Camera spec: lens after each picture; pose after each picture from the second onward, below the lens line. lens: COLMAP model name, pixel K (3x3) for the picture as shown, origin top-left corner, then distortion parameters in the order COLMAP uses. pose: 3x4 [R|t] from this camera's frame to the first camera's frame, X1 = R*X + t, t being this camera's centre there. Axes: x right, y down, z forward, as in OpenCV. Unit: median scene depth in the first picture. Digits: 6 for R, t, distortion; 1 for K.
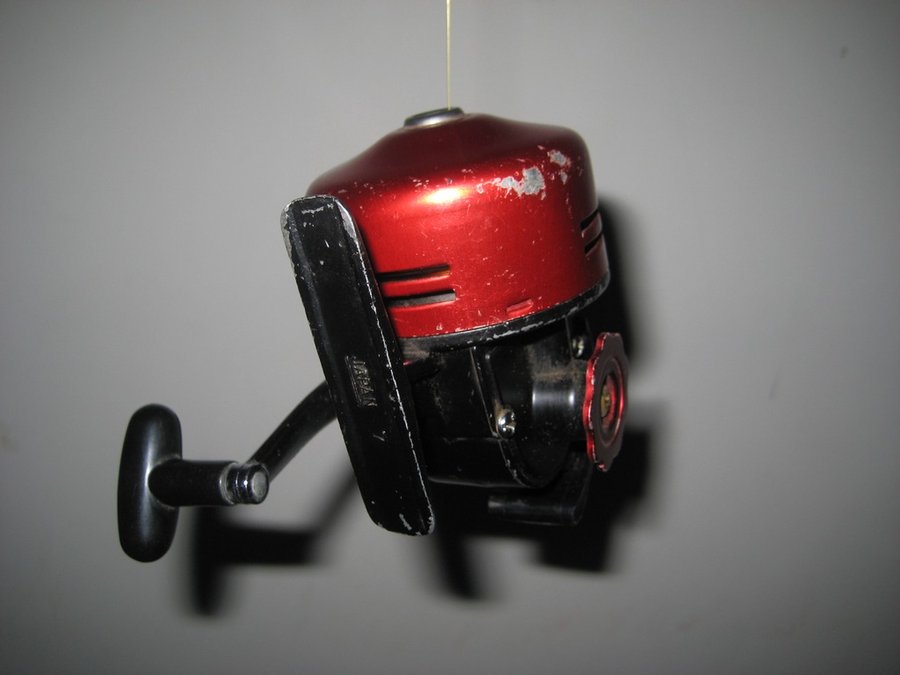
lens RADIAL K [[966.0, 0, 450.0], [0, 966.0, 337.5], [0, 0, 1]] dist [-0.158156, 0.000056]
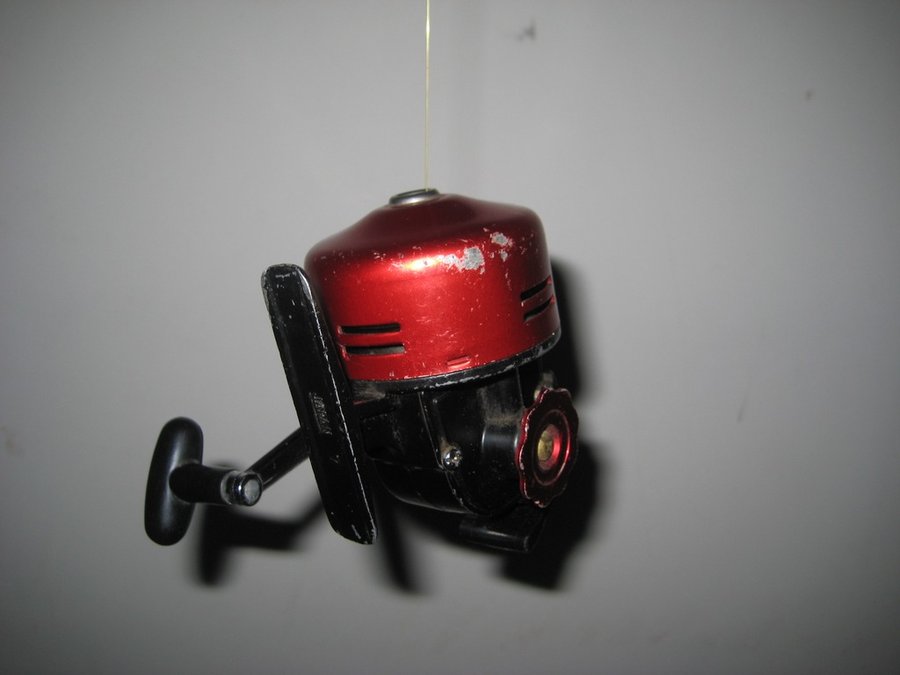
lens RADIAL K [[966.0, 0, 450.0], [0, 966.0, 337.5], [0, 0, 1]] dist [-0.158156, 0.000056]
pose [[0.984782, 0.066334, -0.160636, 0.246373], [-0.070777, 0.997248, -0.022089, -0.033988], [0.158728, 0.033122, 0.986767, -0.182244]]
